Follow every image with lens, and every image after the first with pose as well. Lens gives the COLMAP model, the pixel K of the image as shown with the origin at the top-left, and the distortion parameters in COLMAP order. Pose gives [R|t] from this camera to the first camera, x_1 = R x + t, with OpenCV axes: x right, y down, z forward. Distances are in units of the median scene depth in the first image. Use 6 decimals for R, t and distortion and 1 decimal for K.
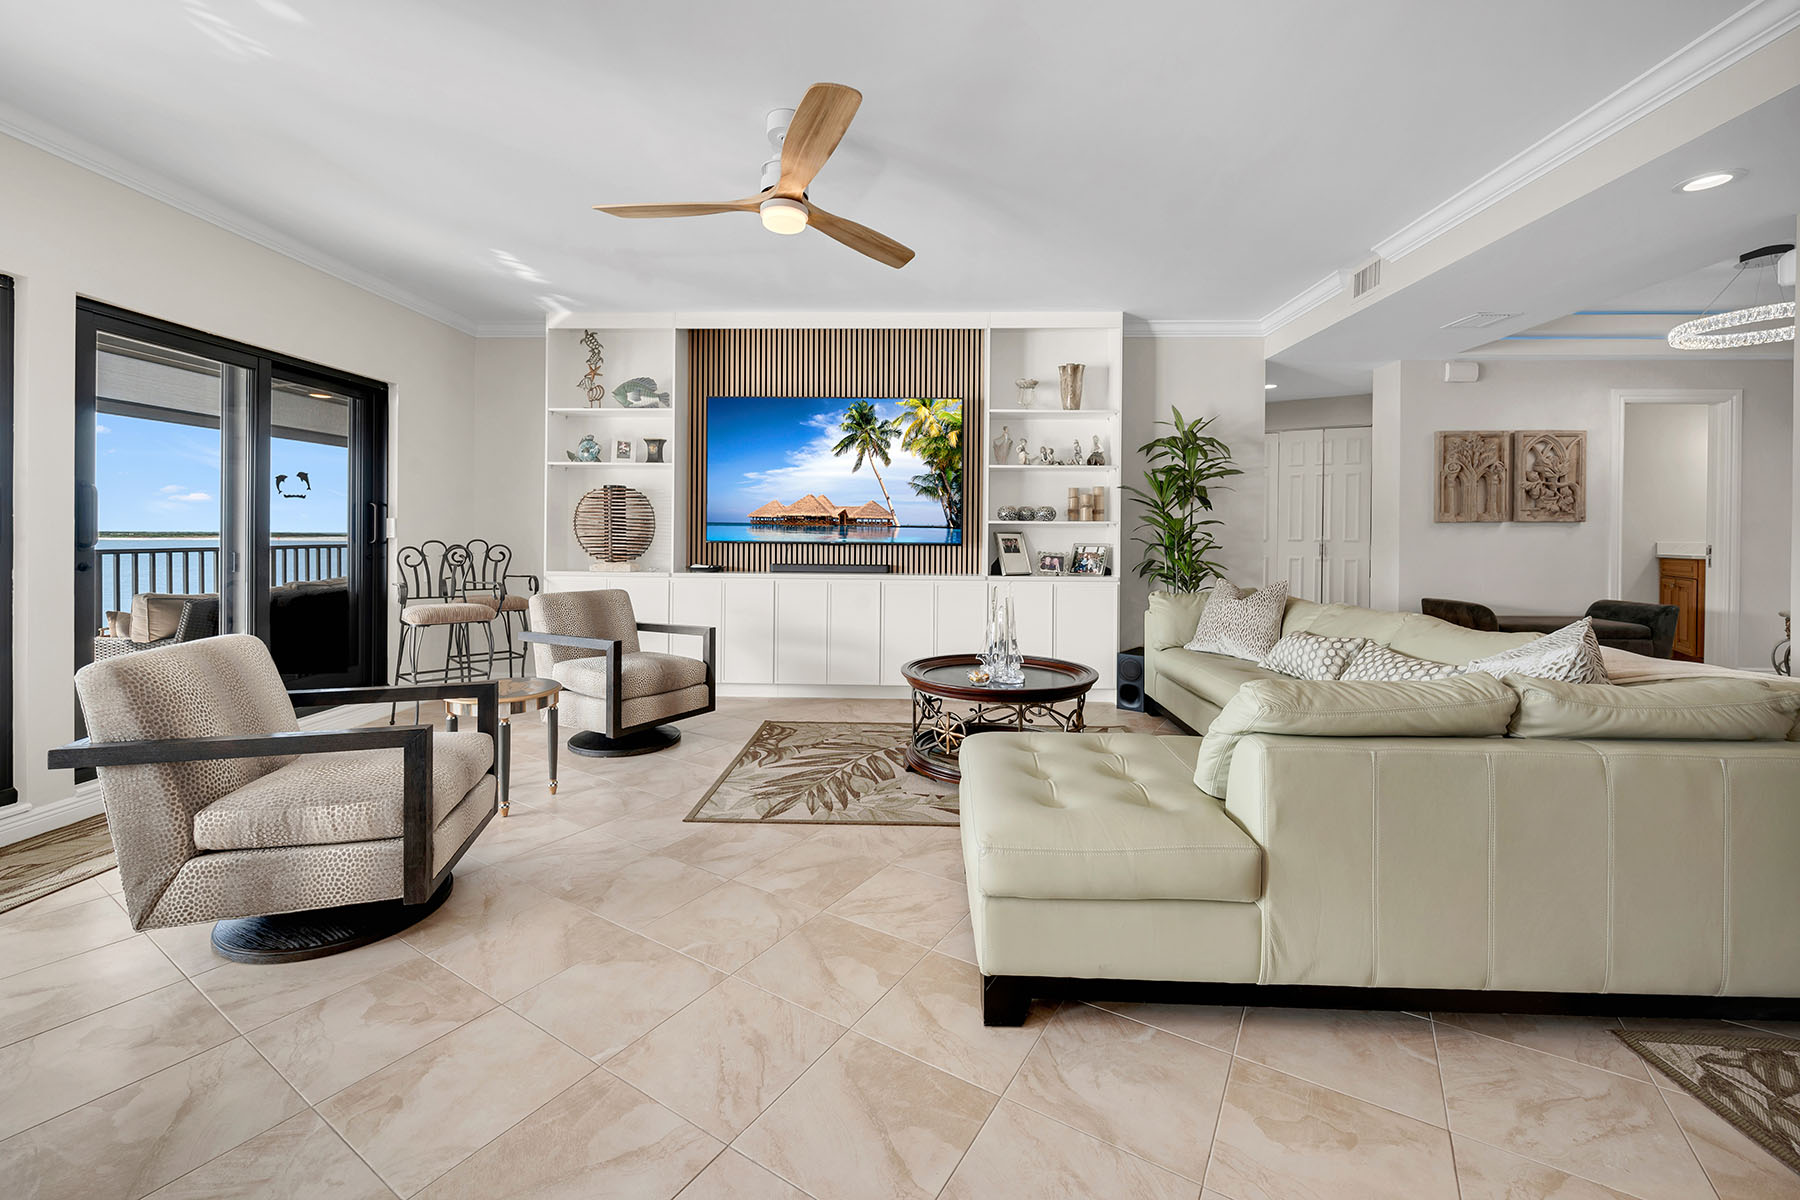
lens RADIAL K [[717.6, 0, 921.5], [0, 717.6, 544.5], [0, 0, 1]] dist [0.002092, -0.001104]
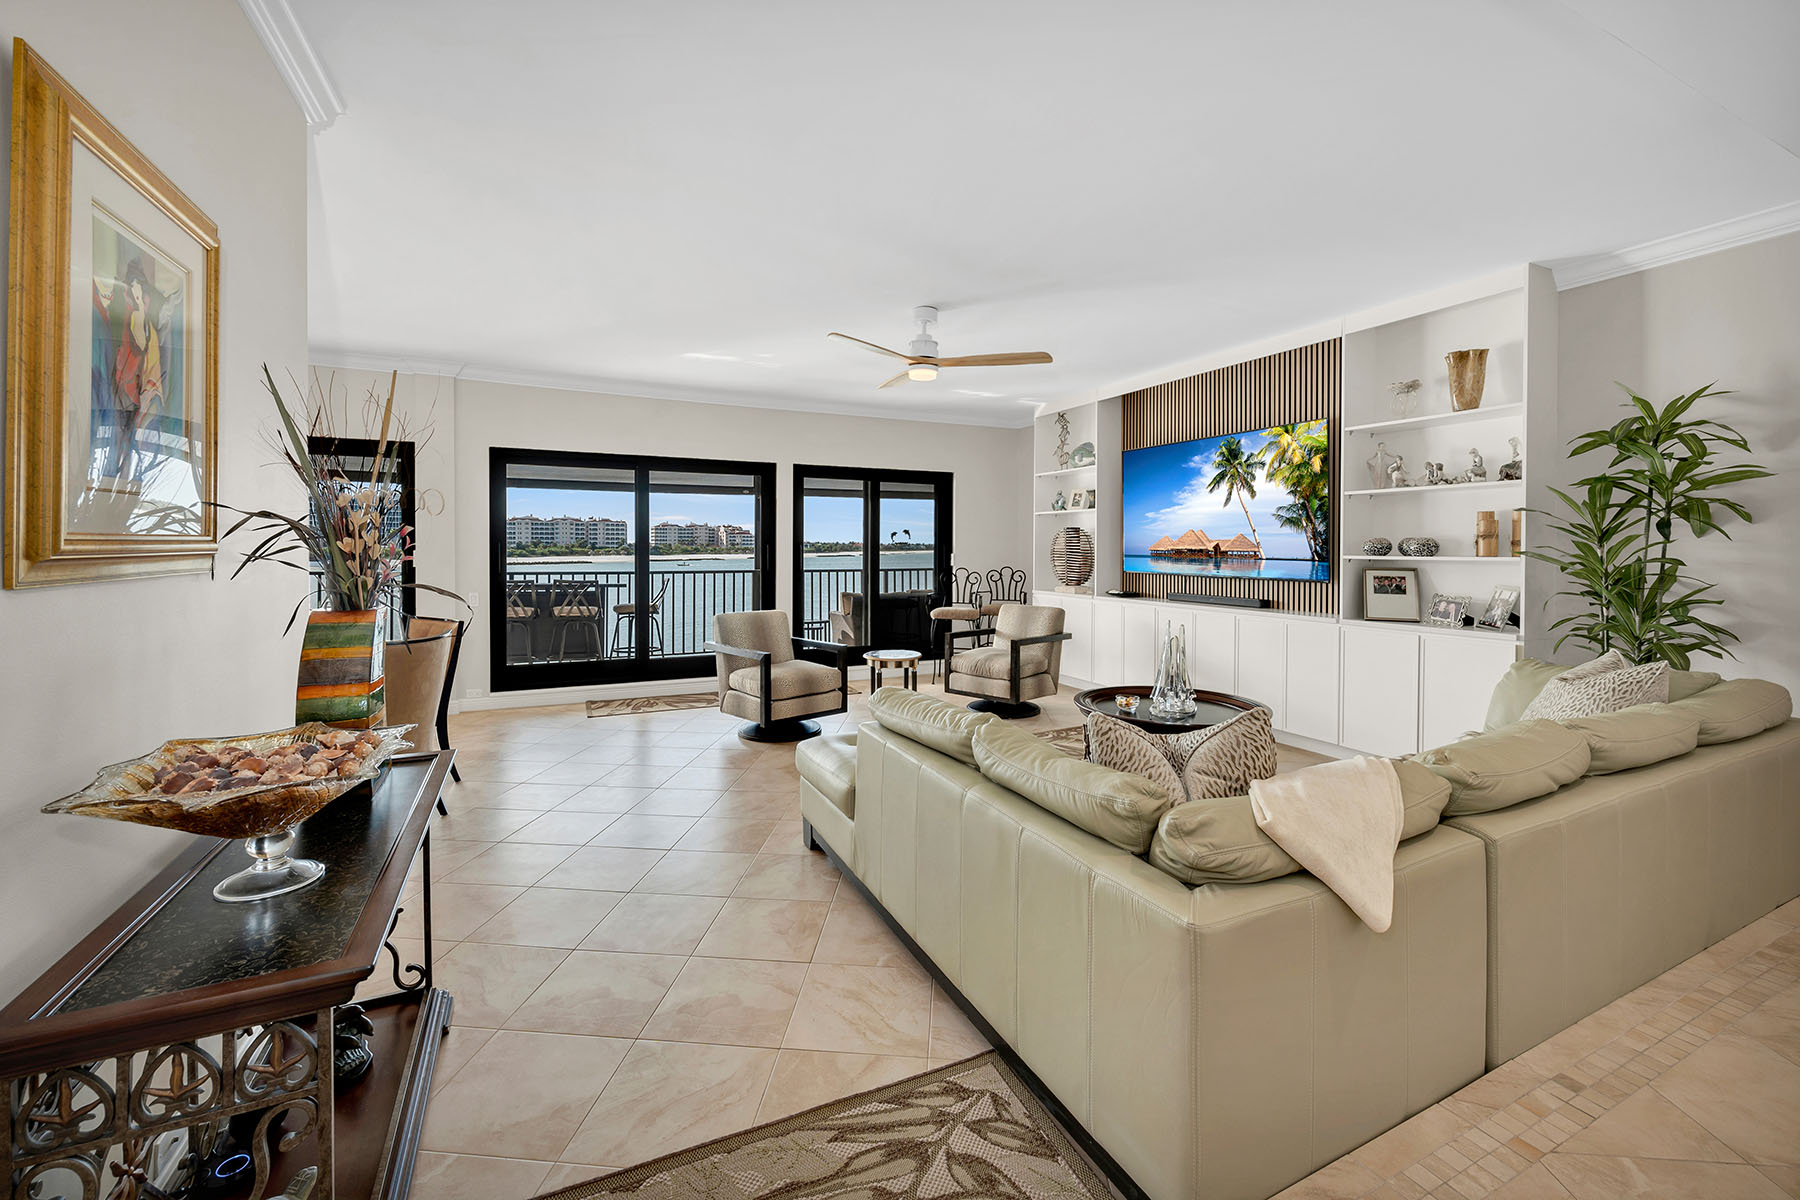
lens RADIAL K [[717.5, 0, 897.1], [0, 717.5, 552.8], [0, 0, 1]] dist [-0.009848, 0.001980]
pose [[0.455299, 0.000861, -0.890338, 0.607968], [-0.007127, 0.999971, -0.002677, -0.029045], [0.890310, 0.007564, 0.455292, 0.115561]]
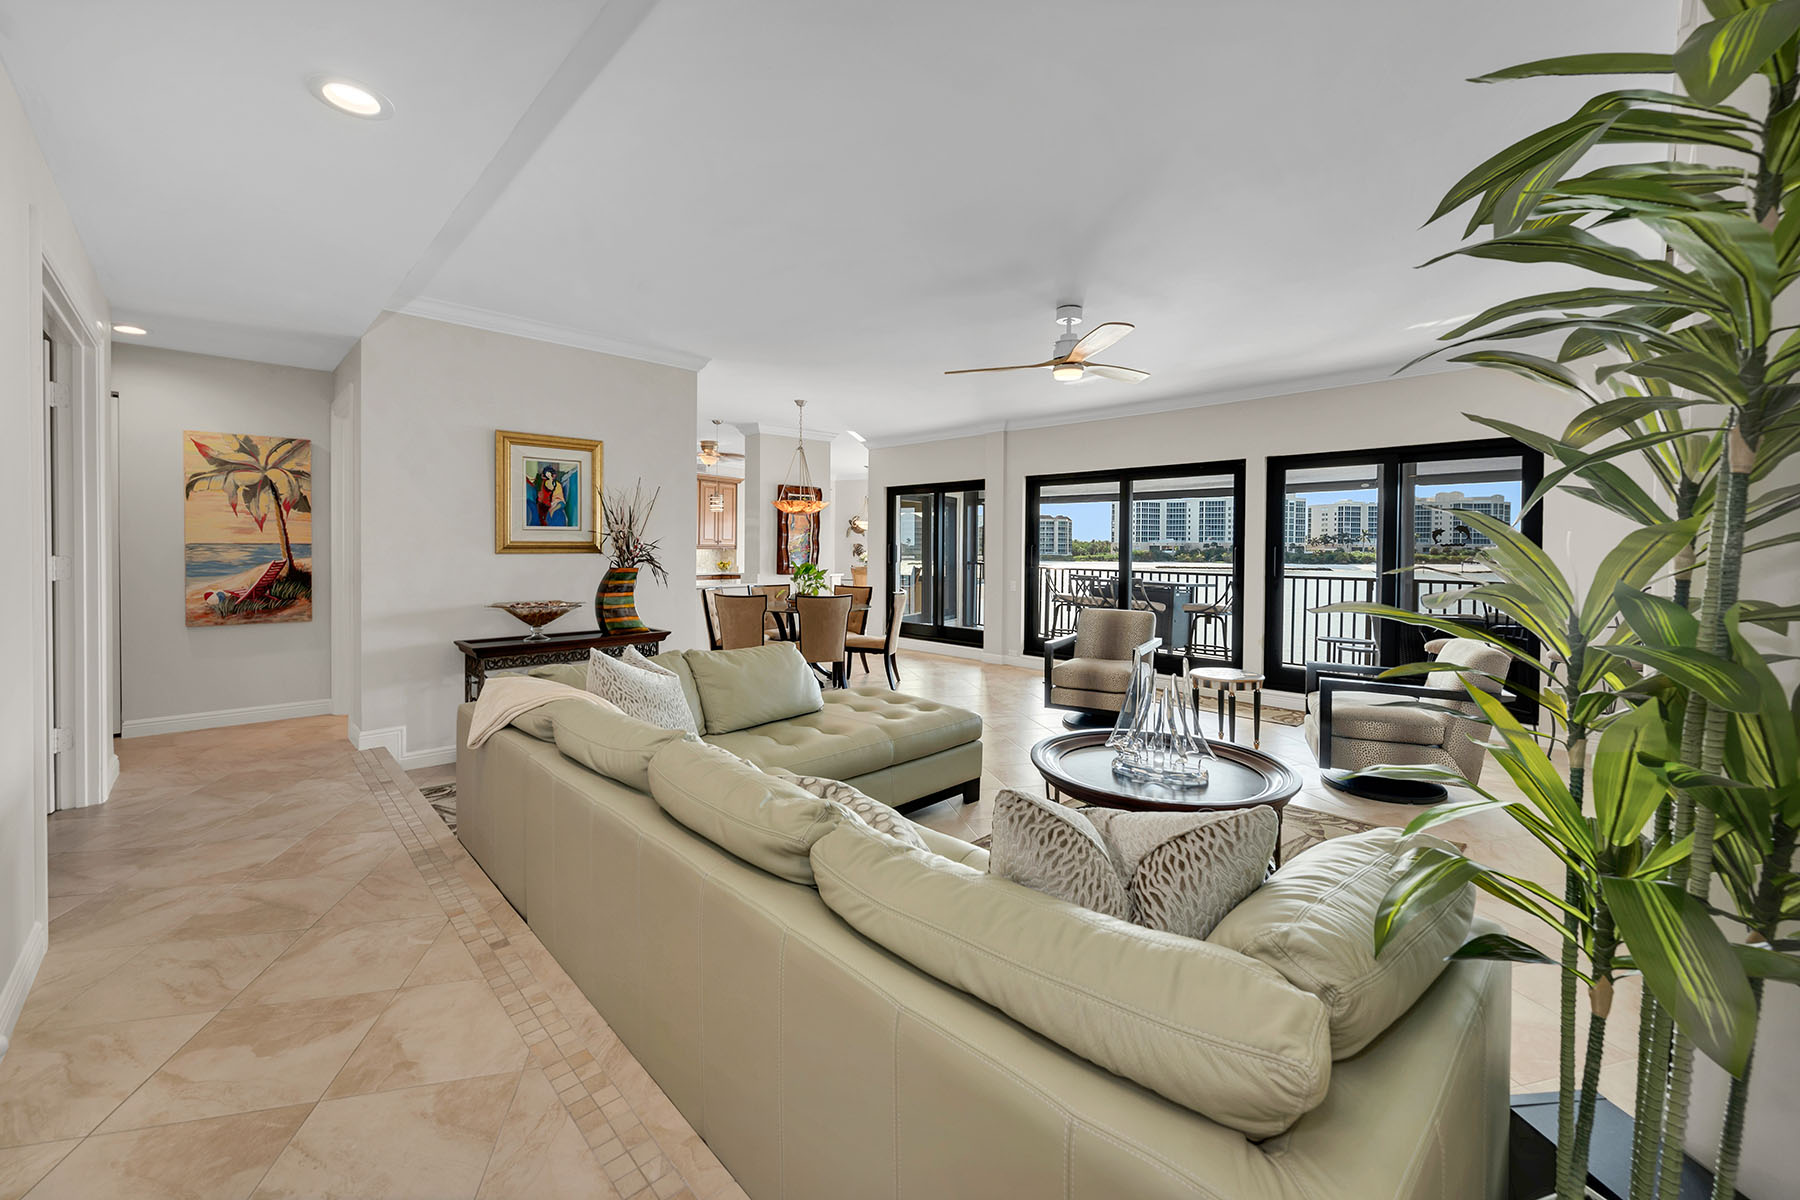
lens RADIAL K [[717.5, 0, 909.8], [0, 717.5, 538.8], [0, 0, 1]] dist [-0.009848, 0.001980]
pose [[-0.693444, -0.020013, -0.720232, 0.604360], [-0.018313, 0.999781, -0.010149, -0.037130], [0.720278, 0.006152, -0.693659, 0.955645]]
